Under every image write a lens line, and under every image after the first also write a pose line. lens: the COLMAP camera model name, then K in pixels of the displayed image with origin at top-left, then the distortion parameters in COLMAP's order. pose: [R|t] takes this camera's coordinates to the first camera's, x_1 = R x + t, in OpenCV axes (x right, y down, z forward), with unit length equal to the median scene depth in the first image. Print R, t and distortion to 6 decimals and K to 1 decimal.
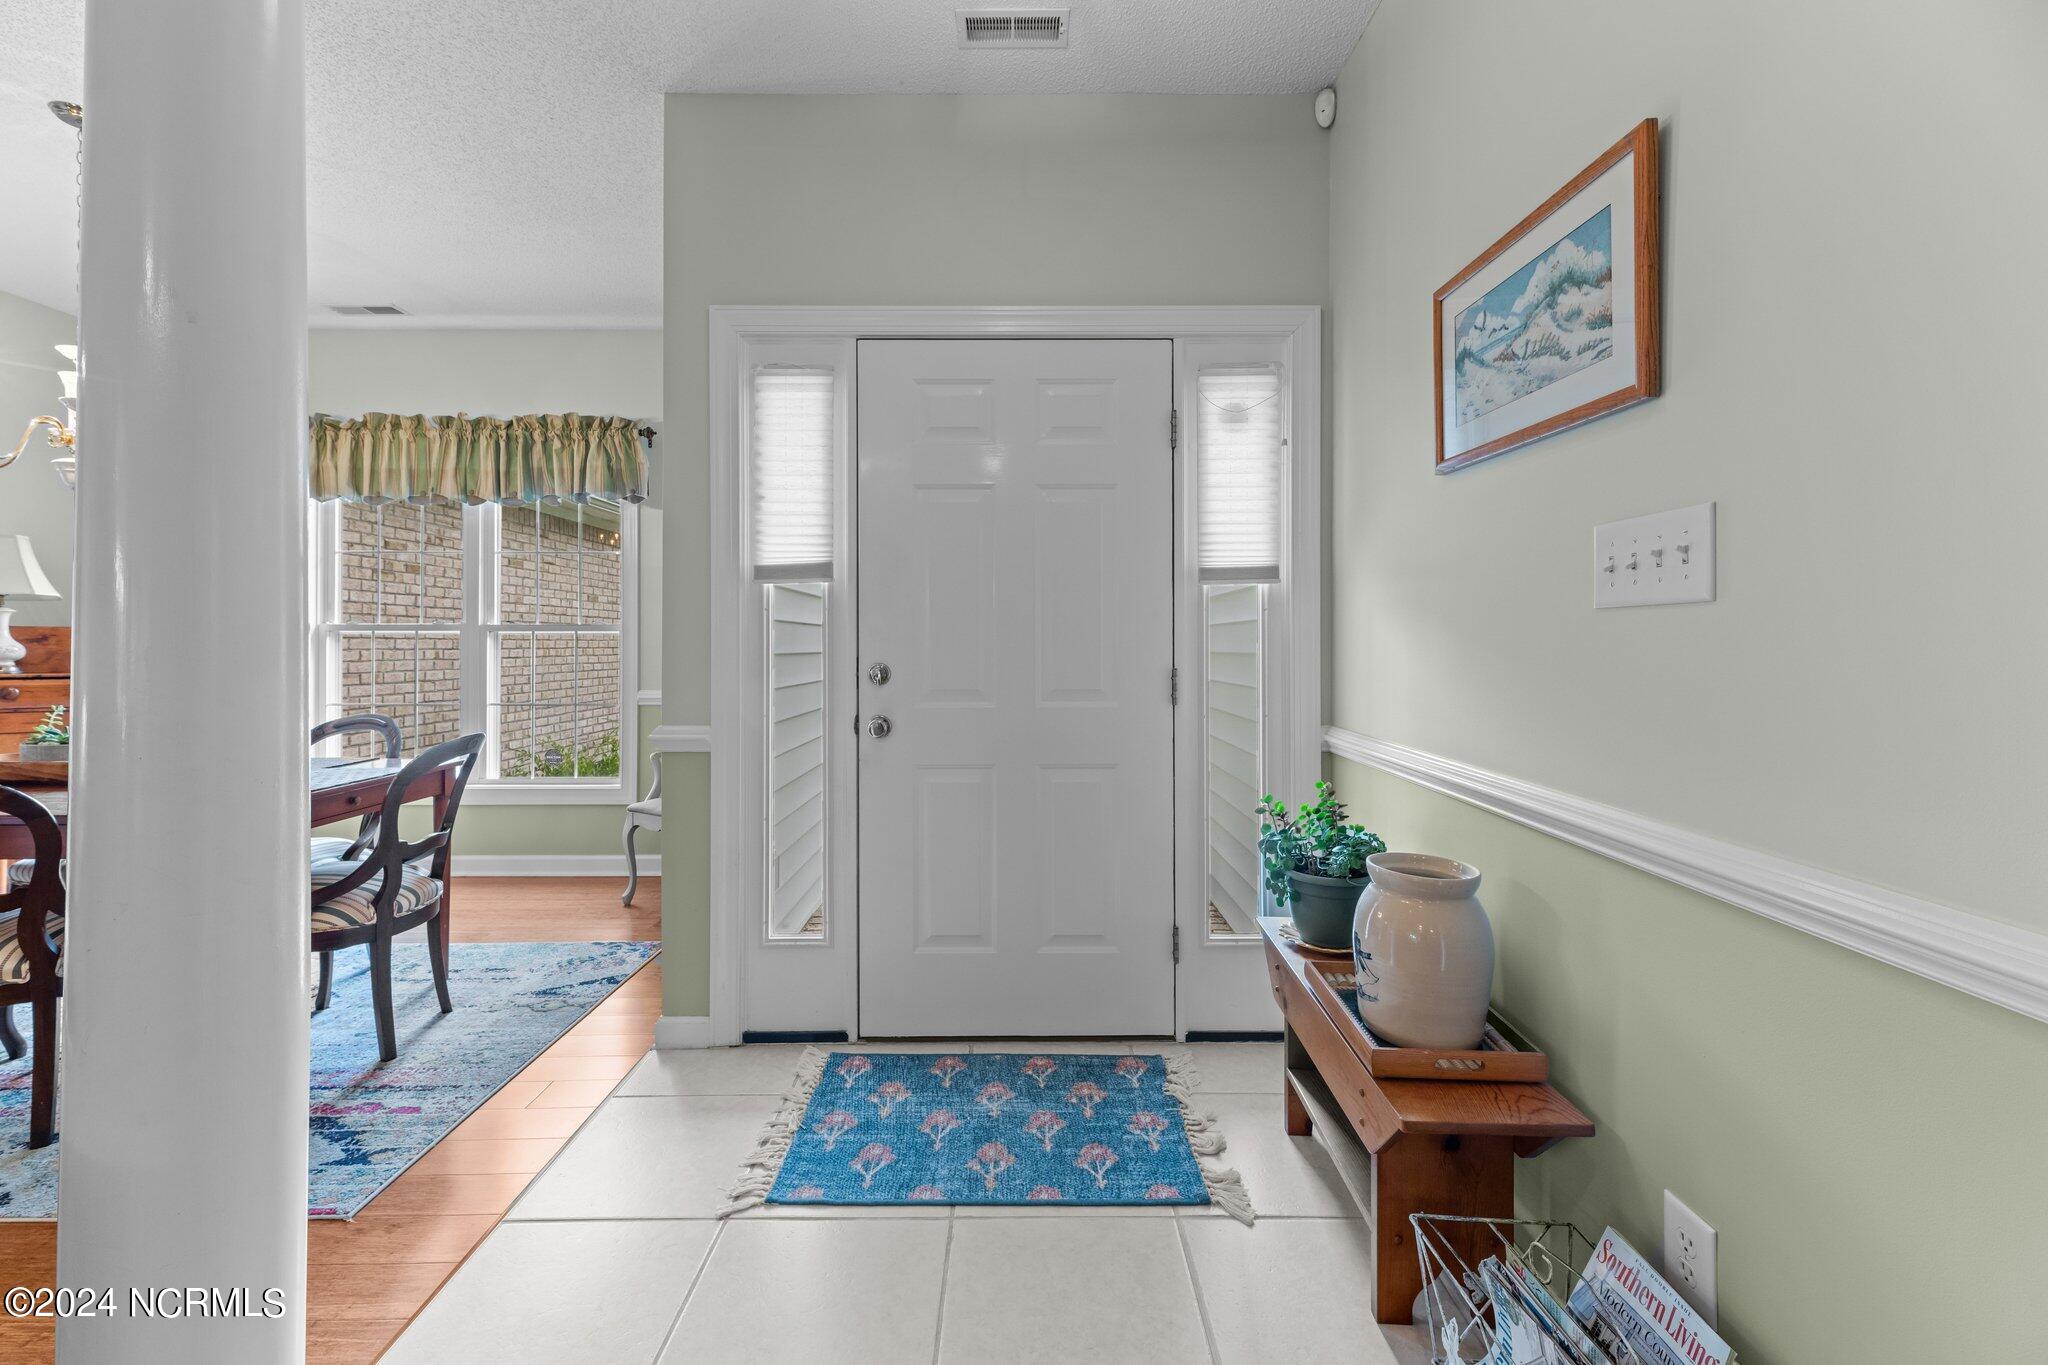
lens RADIAL K [[838.6, 0, 1023.1], [0, 838.6, 636.2], [0, 0, 1]] dist [0.001321, 0.000144]
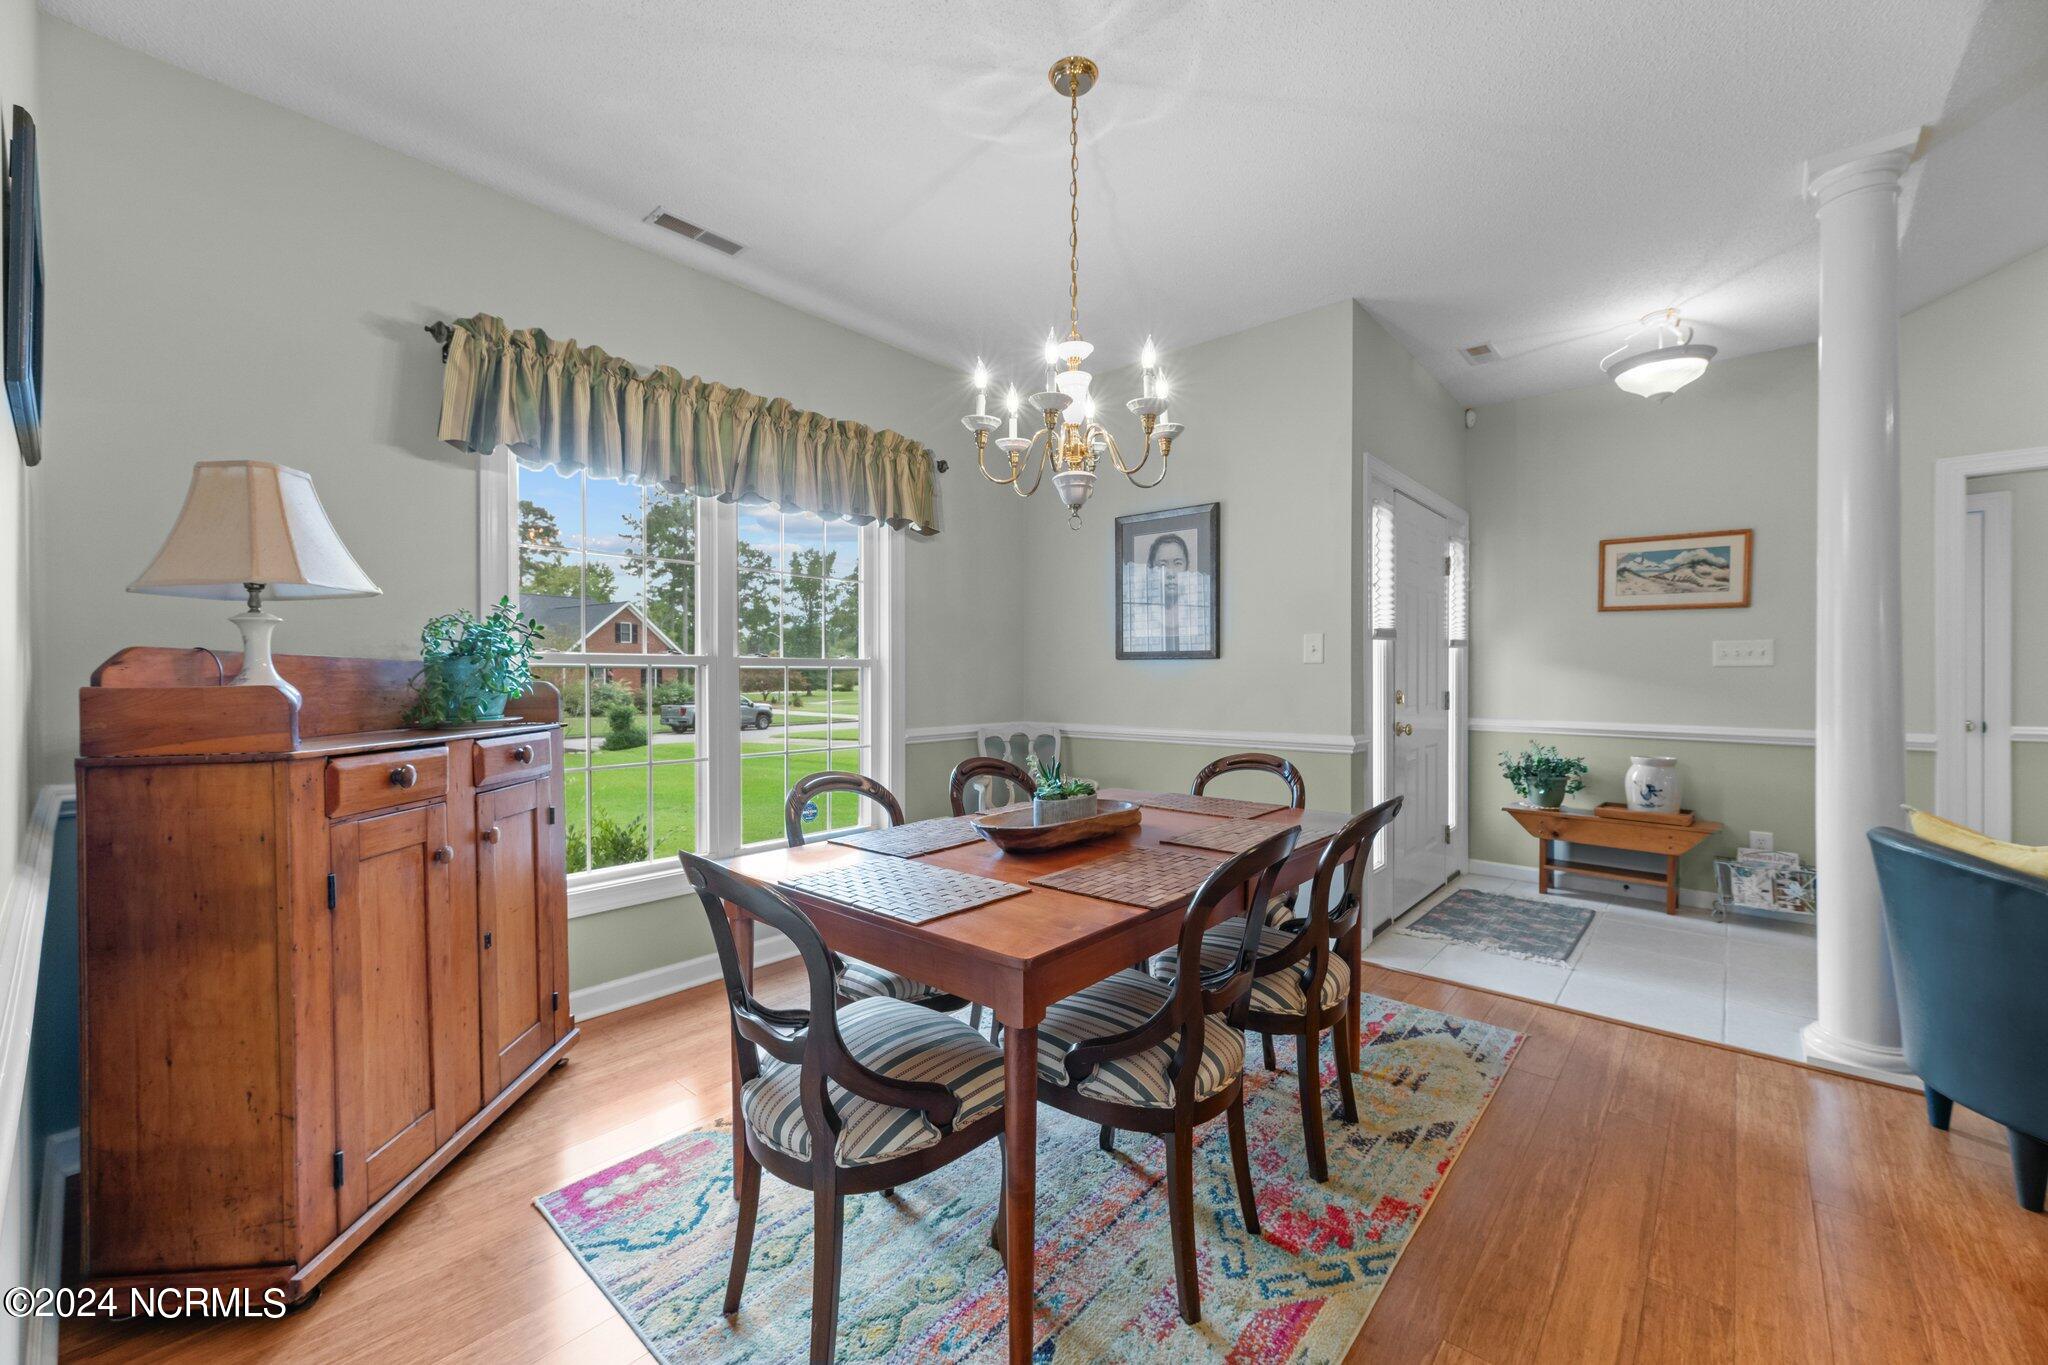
lens RADIAL K [[817.7, 0, 1021.5], [0, 817.7, 669.1], [0, 0, 1]] dist [0.017141, 0.000138]
pose [[0.660441, 0.005494, 0.750858, -2.378507], [-0.006358, 0.999978, -0.001724, -0.001927], [-0.750851, -0.003635, 0.660462, 0.617371]]
